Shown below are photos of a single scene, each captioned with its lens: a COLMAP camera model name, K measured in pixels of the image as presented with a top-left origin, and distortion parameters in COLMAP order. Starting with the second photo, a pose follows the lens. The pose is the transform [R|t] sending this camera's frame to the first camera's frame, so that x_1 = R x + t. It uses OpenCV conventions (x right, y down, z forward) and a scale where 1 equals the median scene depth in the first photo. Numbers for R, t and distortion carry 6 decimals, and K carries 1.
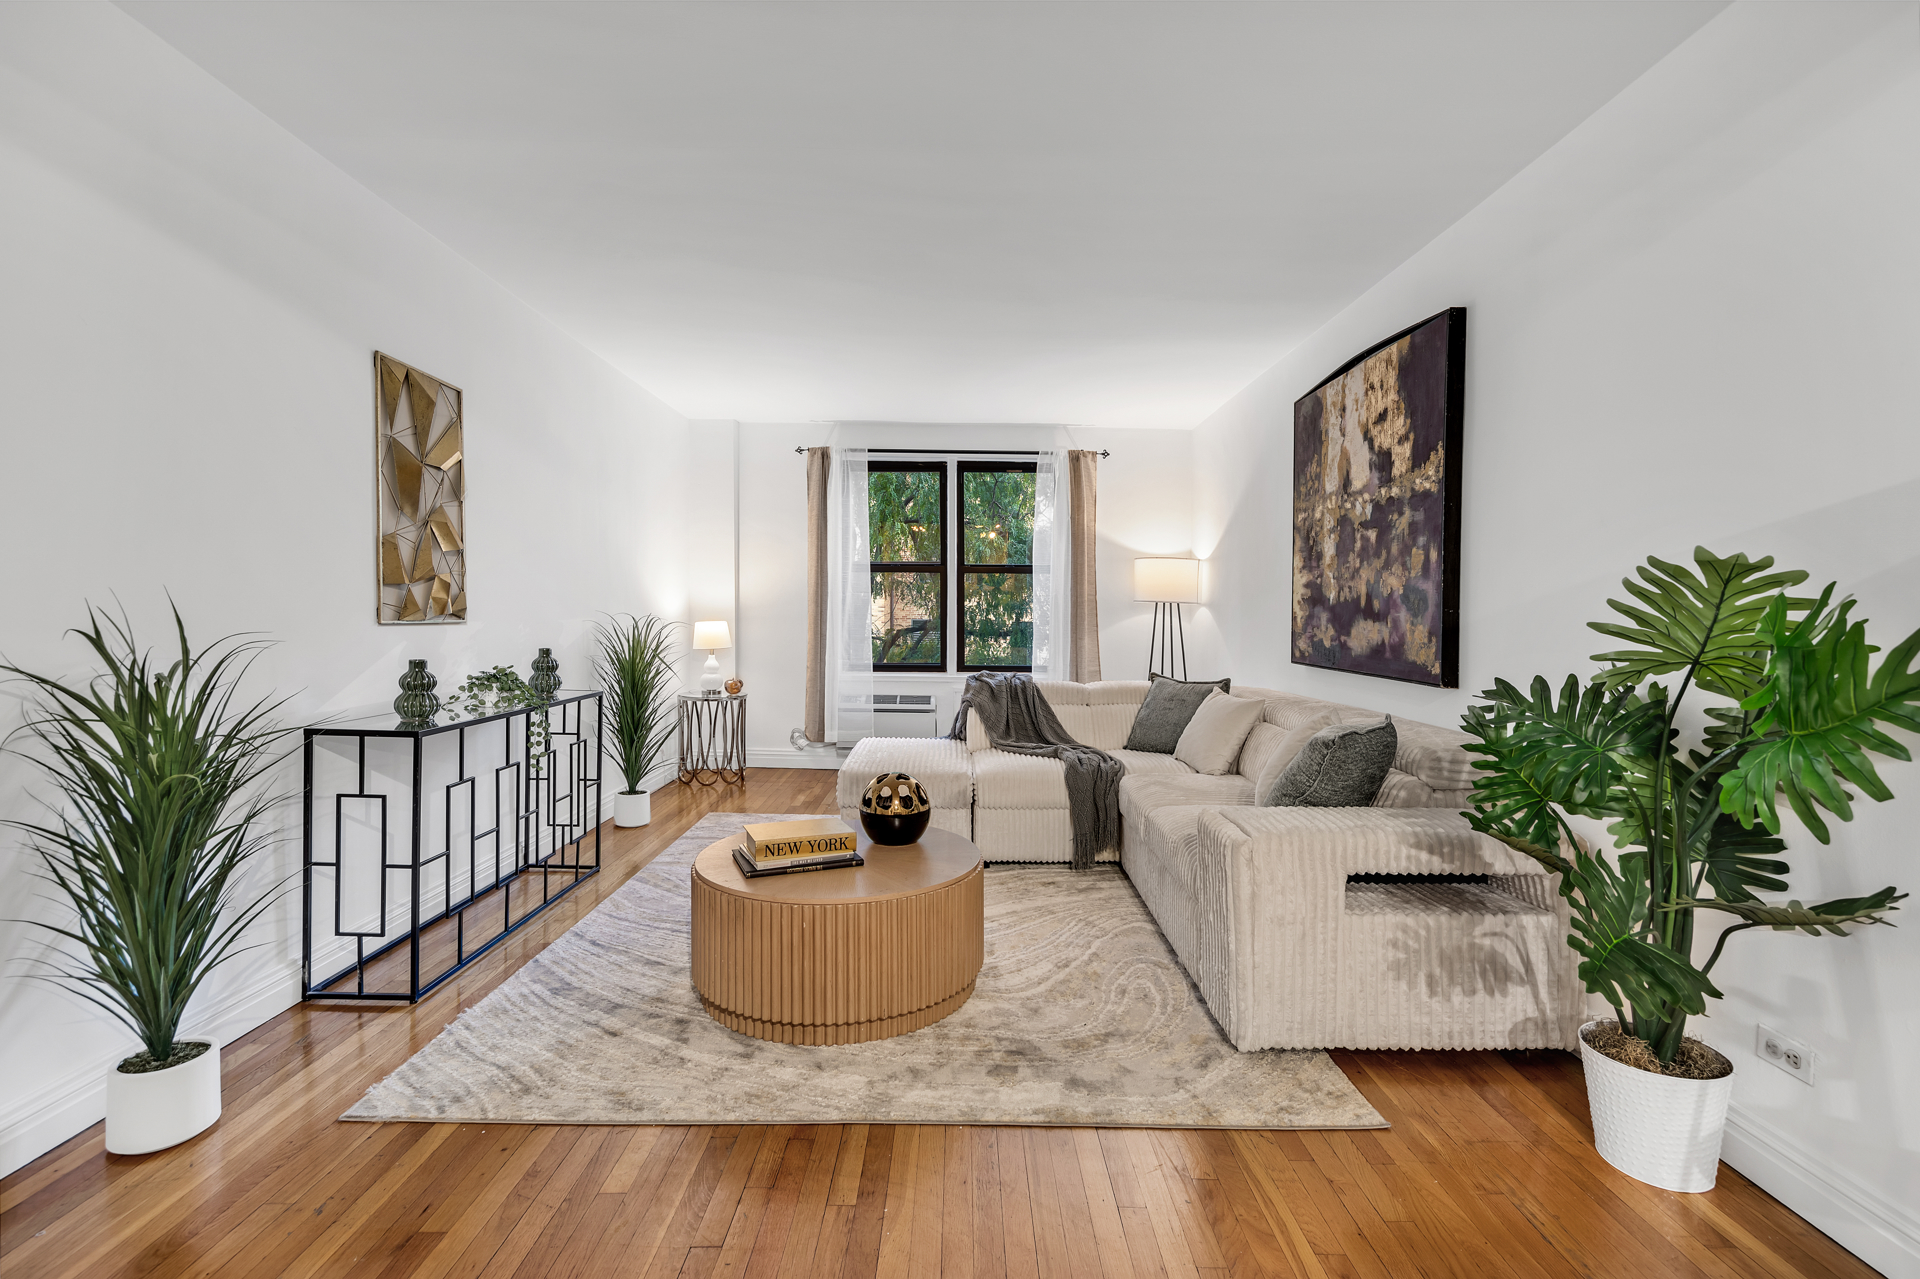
lens RADIAL K [[873.0, 0, 960.0], [0, 873.0, 639.5], [0, 0, 1]] dist [-0.001119, -0.000068]
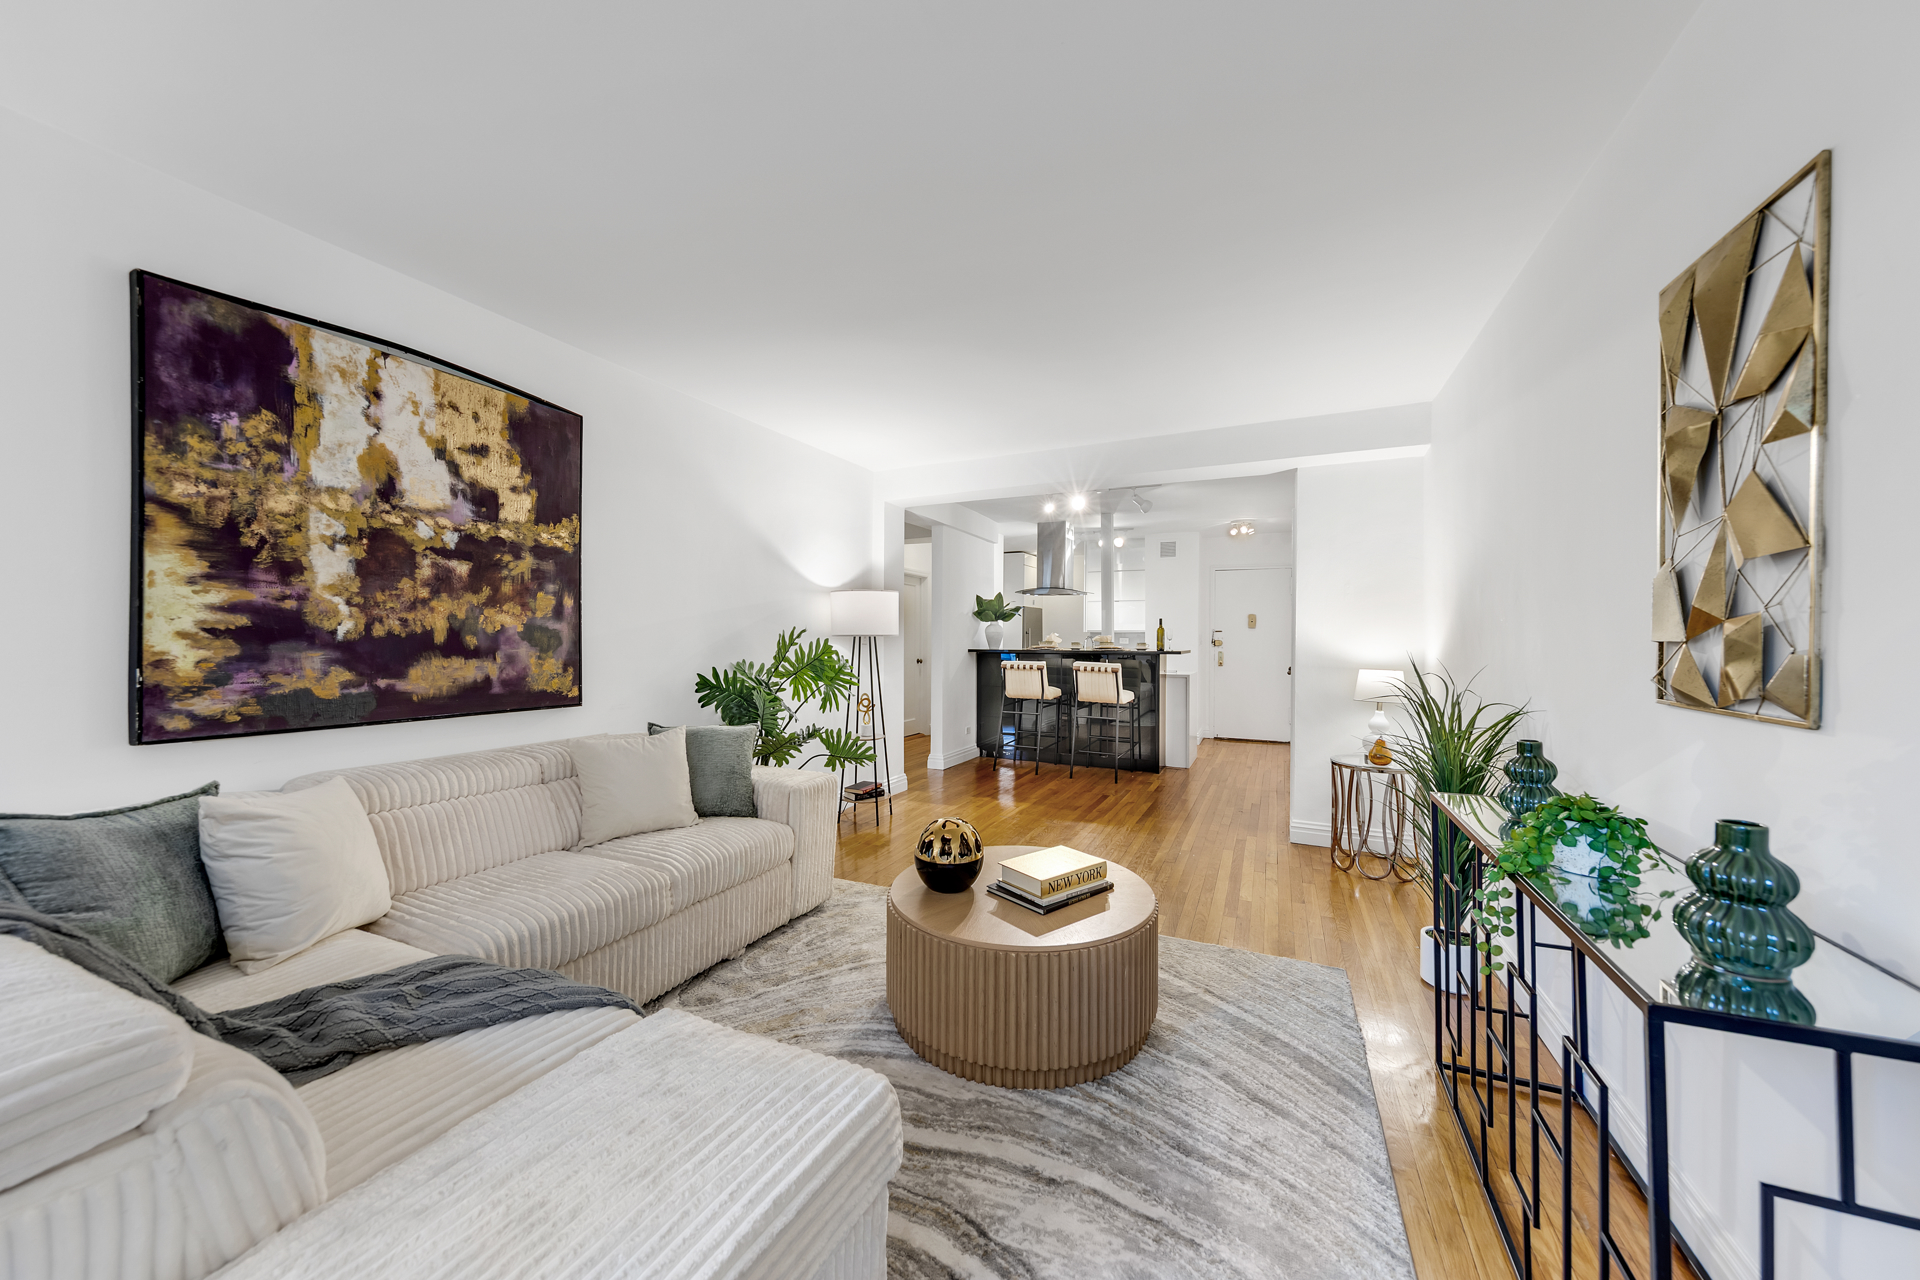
lens RADIAL K [[685.7, 0, 960.0], [0, 685.7, 640.0], [0, 0, 1]] dist [0.017711, -0.000014]
pose [[-0.908453, -0.010519, 0.417855, -0.288138], [0.001563, 0.999591, 0.028562, -0.052403], [-0.417984, 0.026601, -0.908065, 1.254891]]
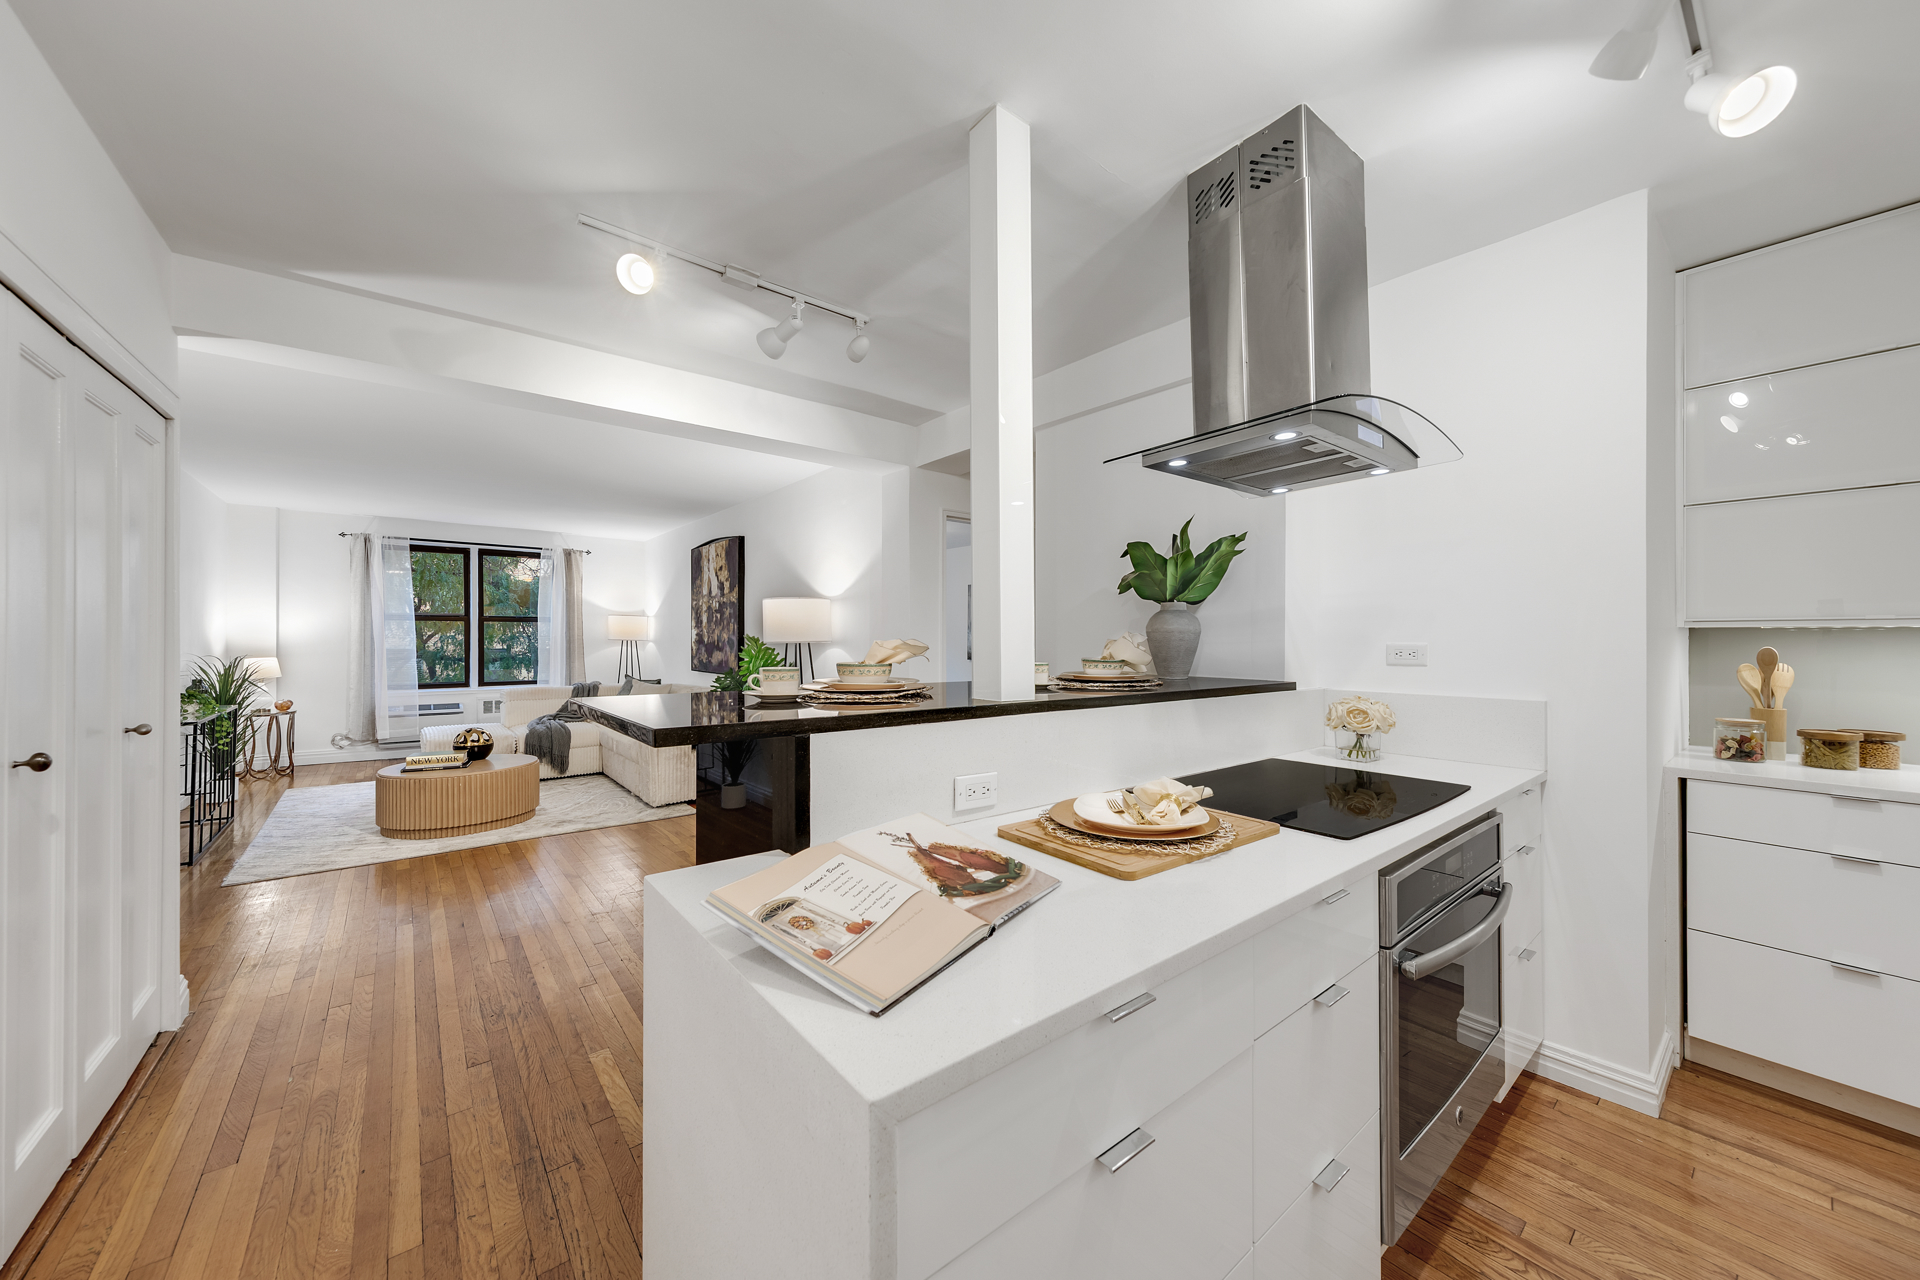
lens RADIAL K [[685.7, 0, 960.0], [0, 685.7, 640.0], [0, 0, 1]] dist [0.017711, -0.000014]
pose [[0.782745, -0.011599, 0.622235, -0.164587], [0.026928, 0.999521, -0.015242, -0.004510], [-0.621760, 0.028686, 0.782682, -0.780483]]
